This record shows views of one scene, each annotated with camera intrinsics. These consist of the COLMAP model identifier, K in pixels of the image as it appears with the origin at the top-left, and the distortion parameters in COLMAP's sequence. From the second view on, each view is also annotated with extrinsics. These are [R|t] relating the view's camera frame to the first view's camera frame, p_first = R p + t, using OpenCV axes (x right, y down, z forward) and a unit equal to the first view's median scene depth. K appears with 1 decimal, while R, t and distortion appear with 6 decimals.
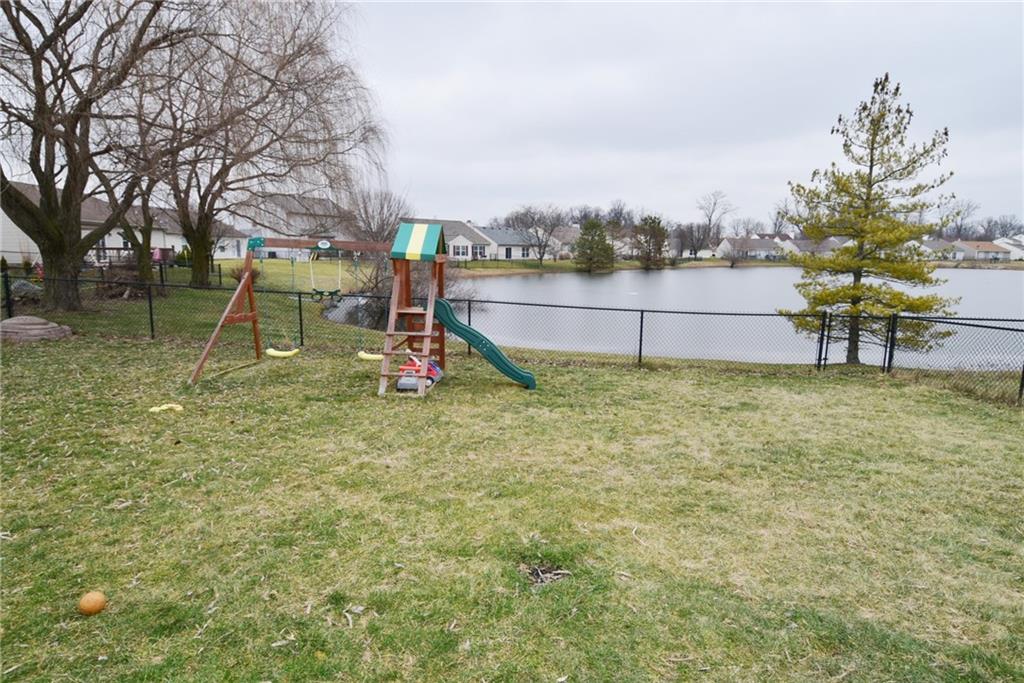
lens RADIAL K [[549.5, 0, 510.4], [0, 549.5, 337.7], [0, 0, 1]] dist [0.021128, -0.029877]
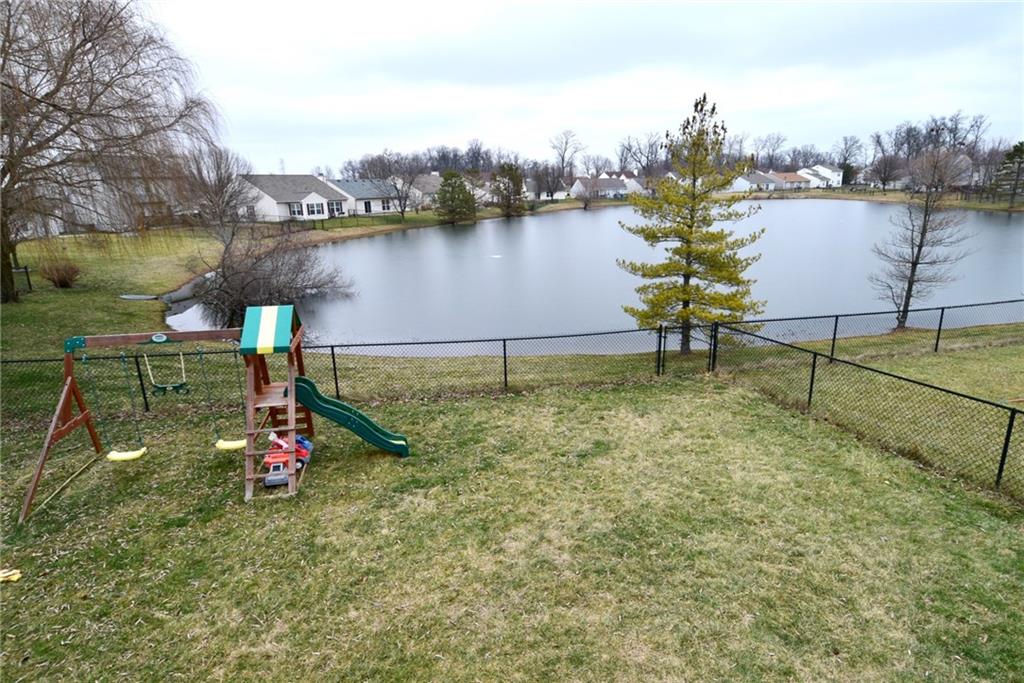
lens RADIAL K [[540.1, 0, 509.0], [0, 540.1, 338.7], [0, 0, 1]] dist [0.021187, -0.030479]
pose [[0.969613, -0.101966, 0.222381, 0.002299], [0.076602, 0.989831, 0.119859, -0.021855], [-0.232341, -0.099182, 0.967564, -0.000450]]
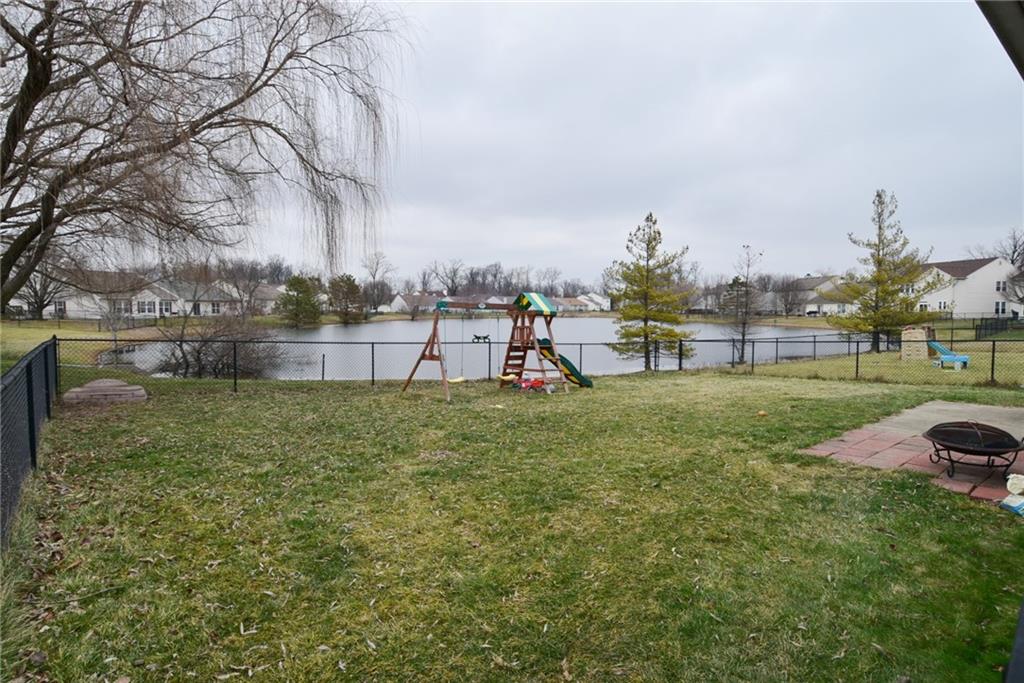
lens RADIAL K [[540.1, 0, 509.0], [0, 540.1, 338.7], [0, 0, 1]] dist [0.021187, -0.030479]
pose [[0.817094, -0.039956, 0.575118, -0.108876], [0.094582, 0.993369, -0.065362, 0.002641], [-0.568693, 0.107803, 0.815455, -0.024870]]
